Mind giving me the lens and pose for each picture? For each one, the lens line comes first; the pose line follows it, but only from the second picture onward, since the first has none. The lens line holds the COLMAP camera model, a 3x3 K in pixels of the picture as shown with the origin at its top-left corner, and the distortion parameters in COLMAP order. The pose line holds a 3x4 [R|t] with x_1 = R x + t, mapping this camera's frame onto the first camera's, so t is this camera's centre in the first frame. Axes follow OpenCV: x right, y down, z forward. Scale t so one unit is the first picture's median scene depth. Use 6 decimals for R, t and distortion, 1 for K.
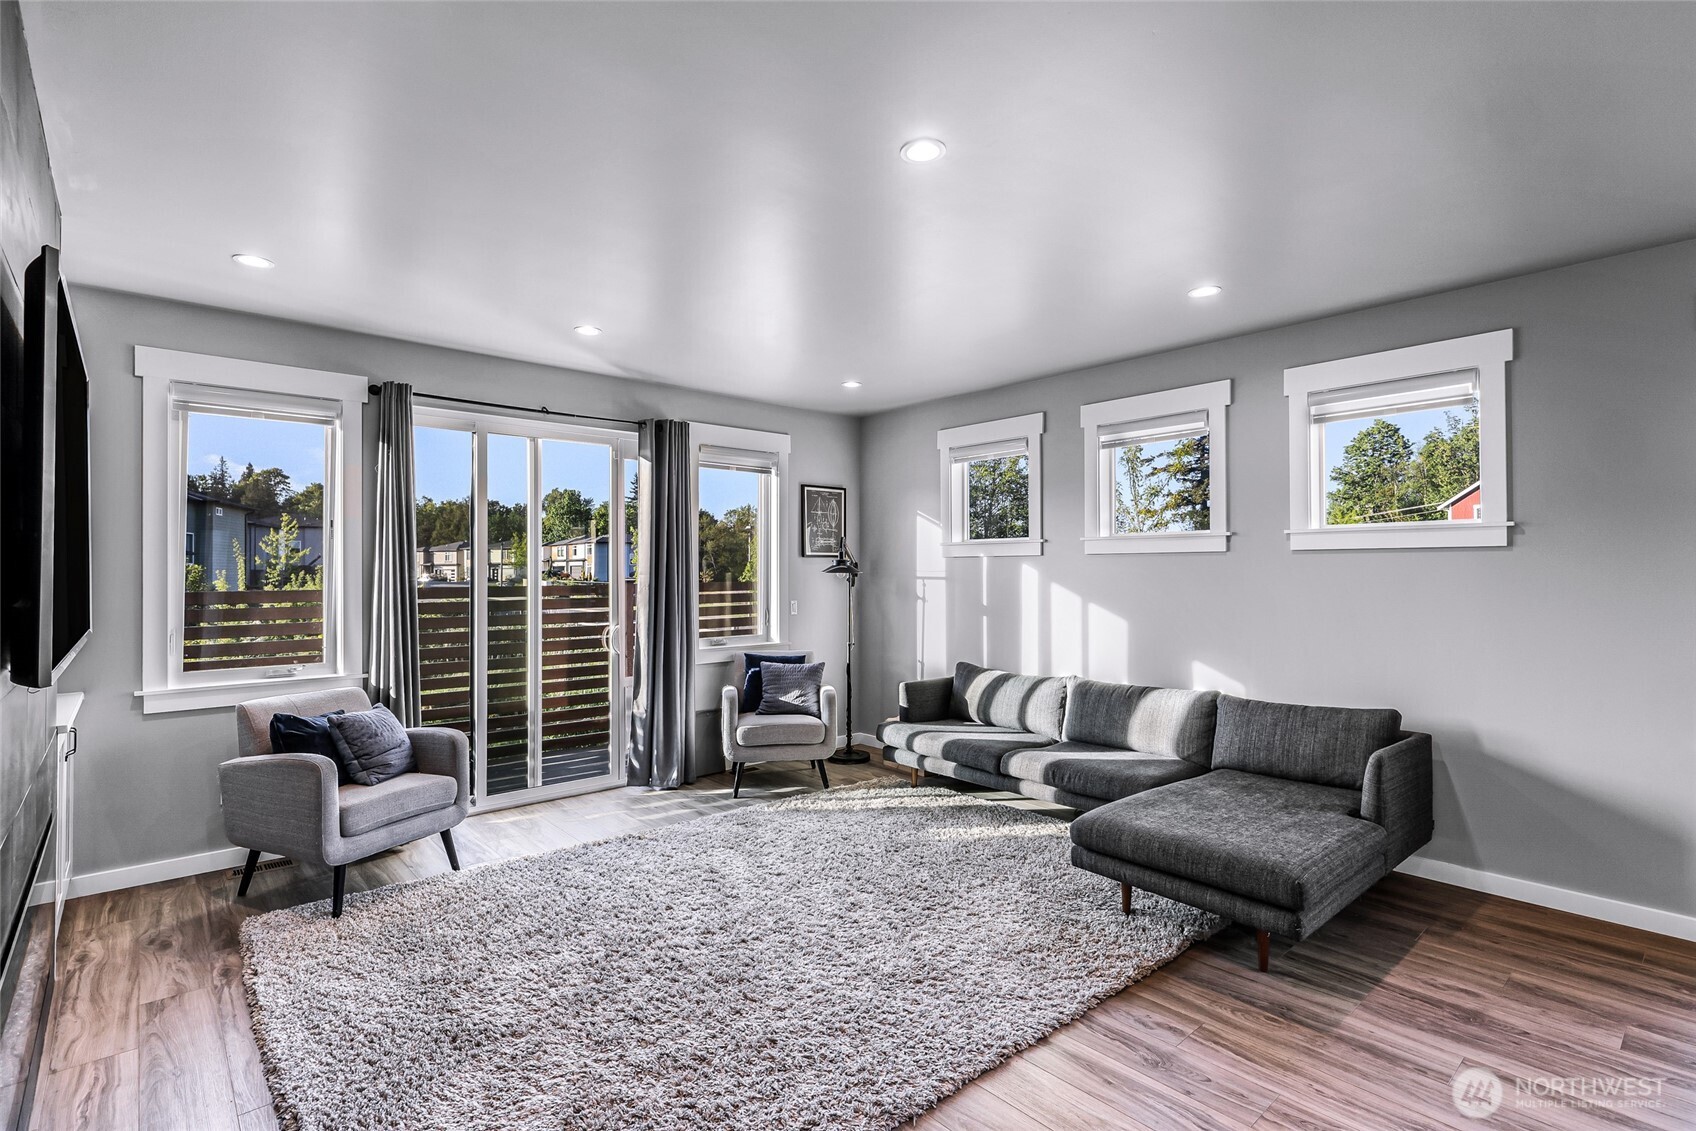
lens RADIAL K [[797.9, 0, 846.3], [0, 797.9, 565.6], [0, 0, 1]] dist [0.004260, -0.000596]
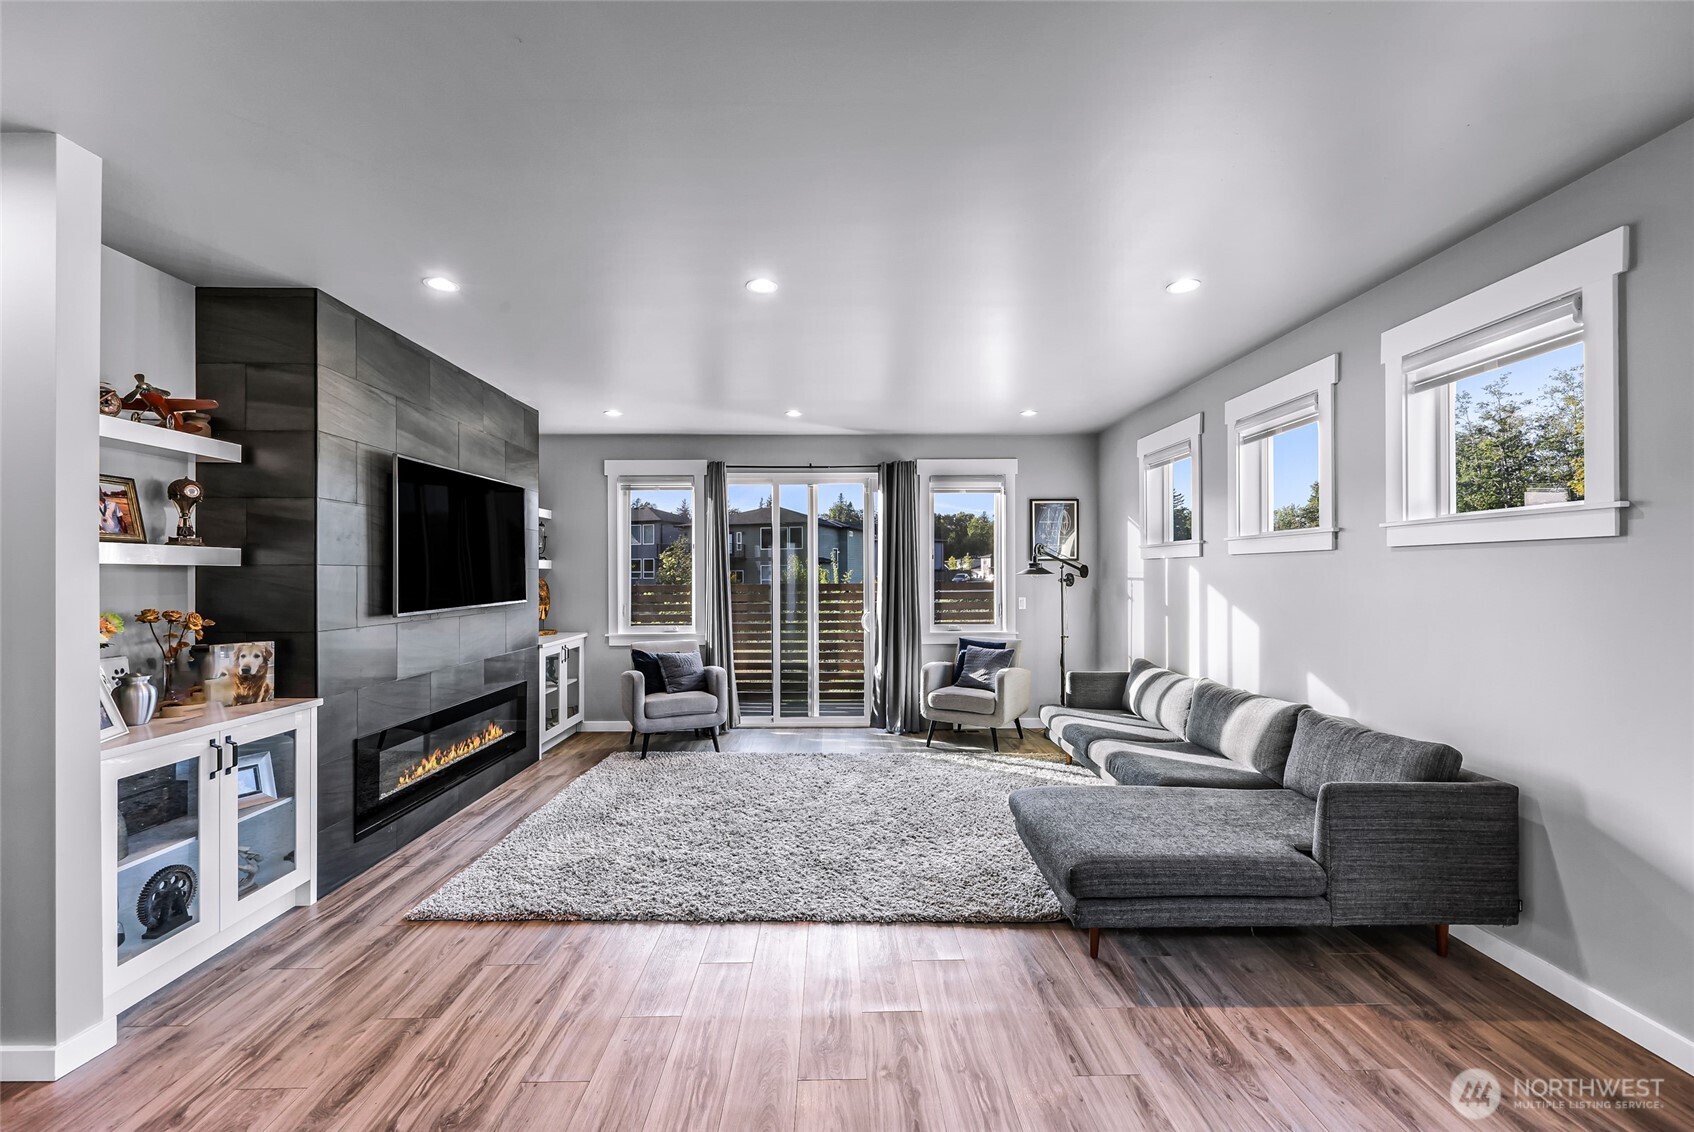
lens RADIAL K [[687.3, 0, 853.3], [0, 687.3, 573.4], [0, 0, 1]] dist [0.001823, -0.000395]
pose [[0.761797, -0.001478, -0.647814, 0.536555], [0.006829, 0.999960, 0.005750, 0.000353], [0.647780, -0.008804, 0.761777, 0.074591]]
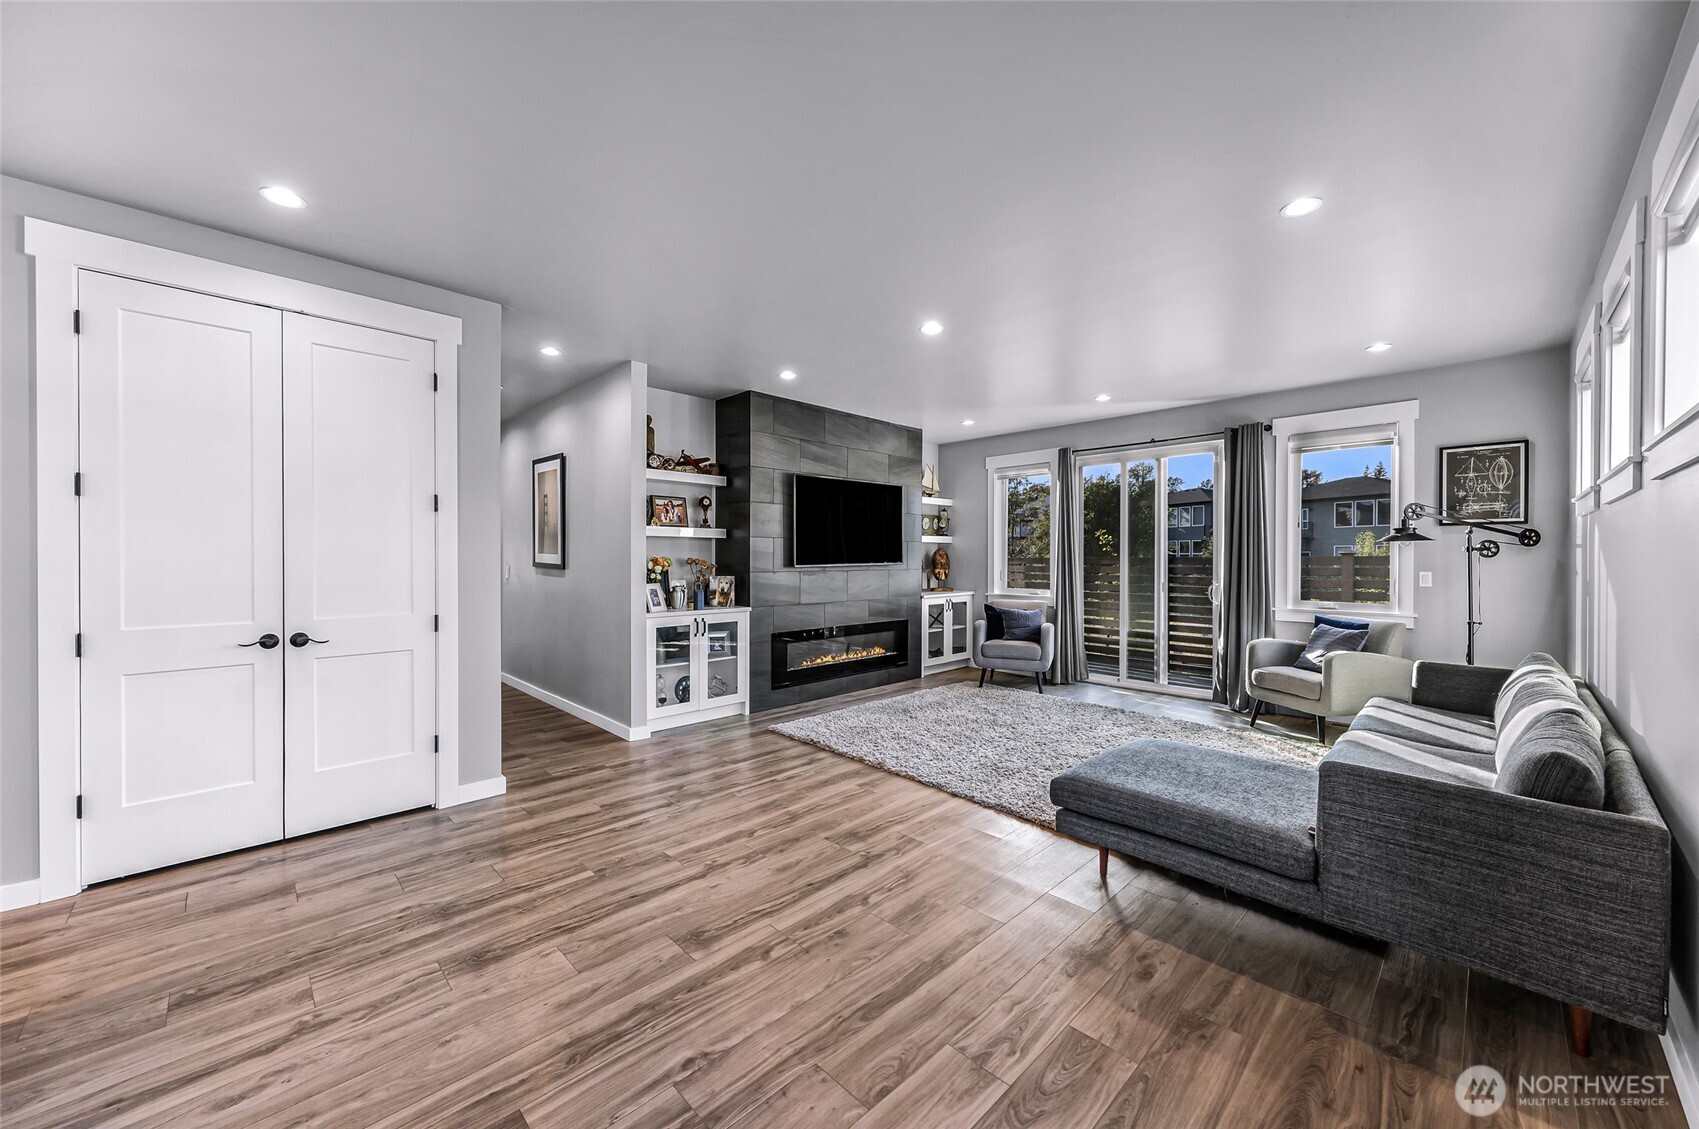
lens RADIAL K [[642.8, 0, 851.4], [0, 642.8, 563.6], [0, 0, 1]] dist [0.000047, -0.000377]
pose [[0.043990, 0.010844, -0.998973, 0.885581], [0.005199, 0.999925, 0.011083, 0.028555], [0.999018, -0.005681, 0.043930, 0.372338]]
